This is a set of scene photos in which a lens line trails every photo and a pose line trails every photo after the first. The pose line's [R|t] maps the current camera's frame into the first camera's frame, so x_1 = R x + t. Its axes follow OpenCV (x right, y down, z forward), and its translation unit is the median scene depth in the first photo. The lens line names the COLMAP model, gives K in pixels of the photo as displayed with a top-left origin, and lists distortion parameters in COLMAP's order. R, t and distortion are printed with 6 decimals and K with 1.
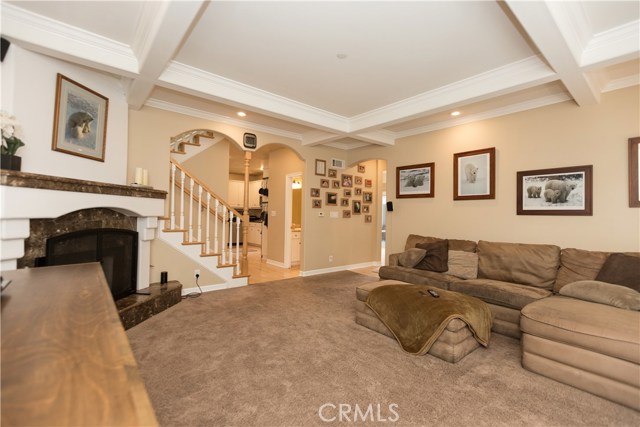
lens RADIAL K [[289.5, 0, 320.7], [0, 289.5, 211.6], [0, 0, 1]] dist [-0.001655, -0.000240]
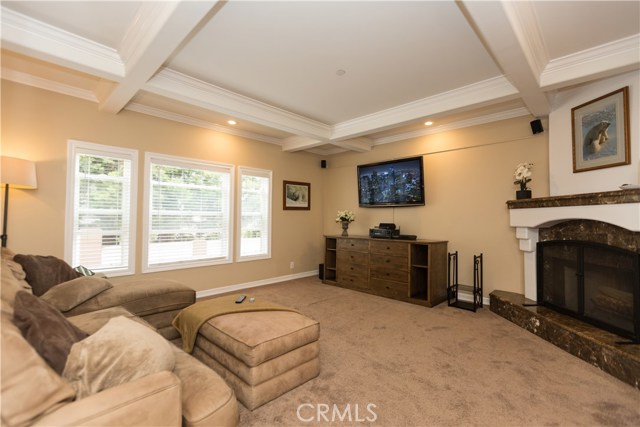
lens RADIAL K [[289.5, 0, 320.1], [0, 289.5, 213.1], [0, 0, 1]] dist [-0.001655, -0.000240]
pose [[-0.994195, -0.026571, -0.104260, 0.234901], [-0.023613, 0.999286, -0.029505, 0.014974], [0.104970, -0.026872, -0.994112, 1.949634]]
